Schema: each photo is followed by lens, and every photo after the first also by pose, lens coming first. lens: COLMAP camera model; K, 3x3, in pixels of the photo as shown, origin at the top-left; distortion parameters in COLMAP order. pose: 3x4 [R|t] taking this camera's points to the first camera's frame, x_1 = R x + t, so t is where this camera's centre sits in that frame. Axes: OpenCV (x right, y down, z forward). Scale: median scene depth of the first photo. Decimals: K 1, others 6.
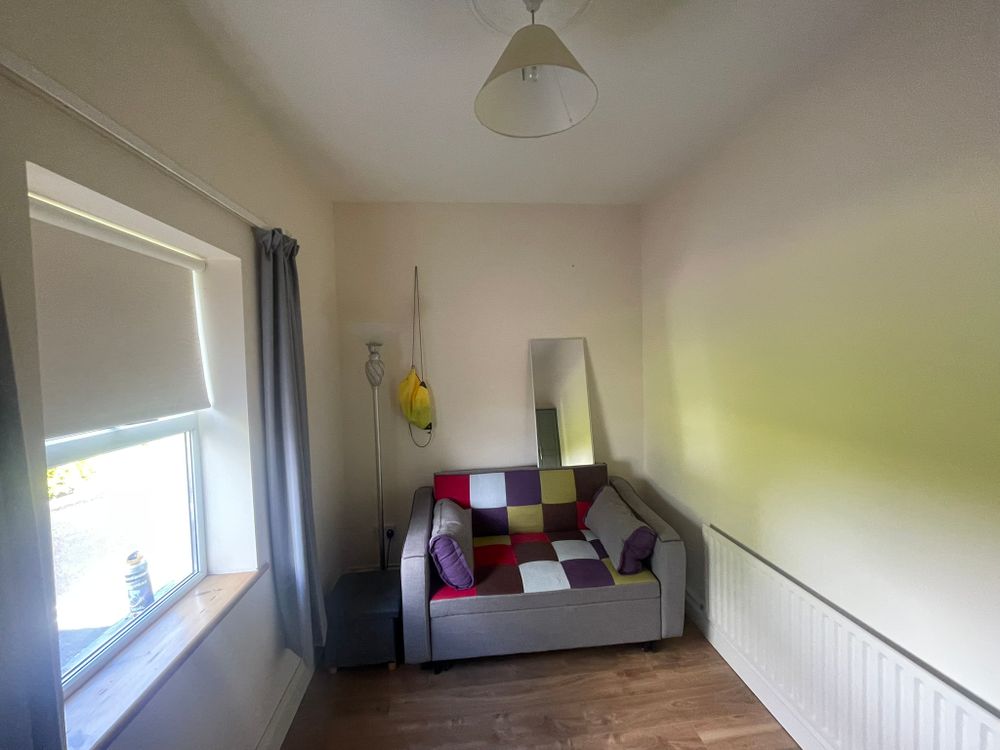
lens RADIAL K [[404.1, 0, 498.6], [0, 404.1, 373.1], [0, 0, 1]] dist [-0.007565, 0.001657]
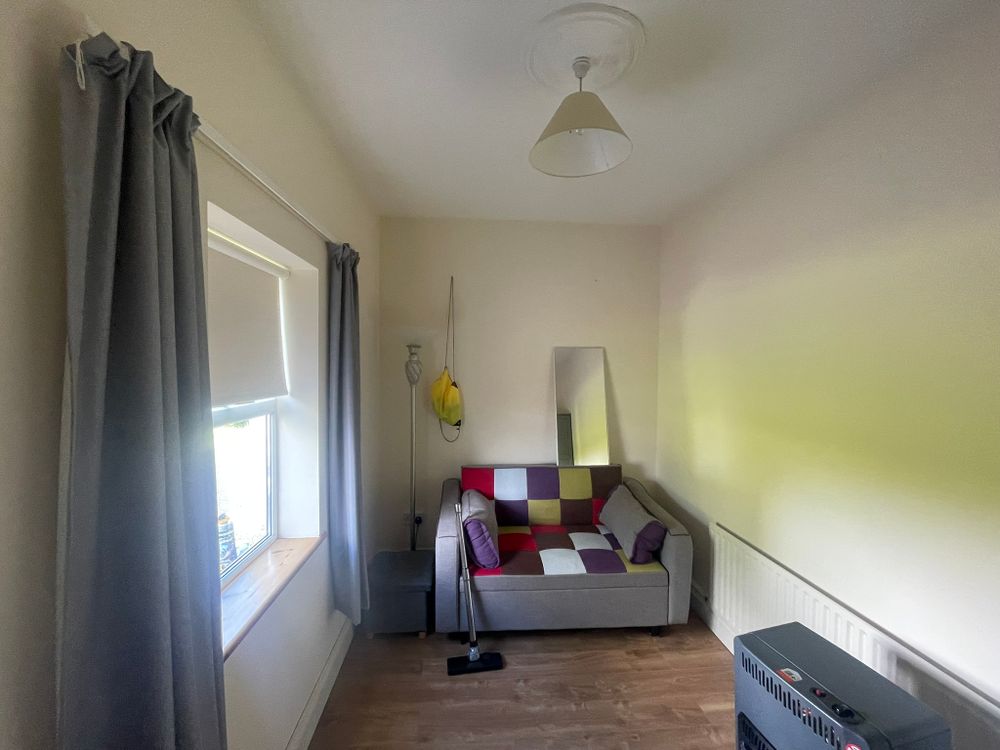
lens RADIAL K [[404.1, 0, 499.4], [0, 404.1, 374.3], [0, 0, 1]] dist [-0.007565, 0.001657]
pose [[0.998955, 0.037852, -0.025602, -0.055488], [-0.038183, 0.999192, -0.012537, 0.013461], [0.025106, 0.013502, 0.999594, -0.125523]]
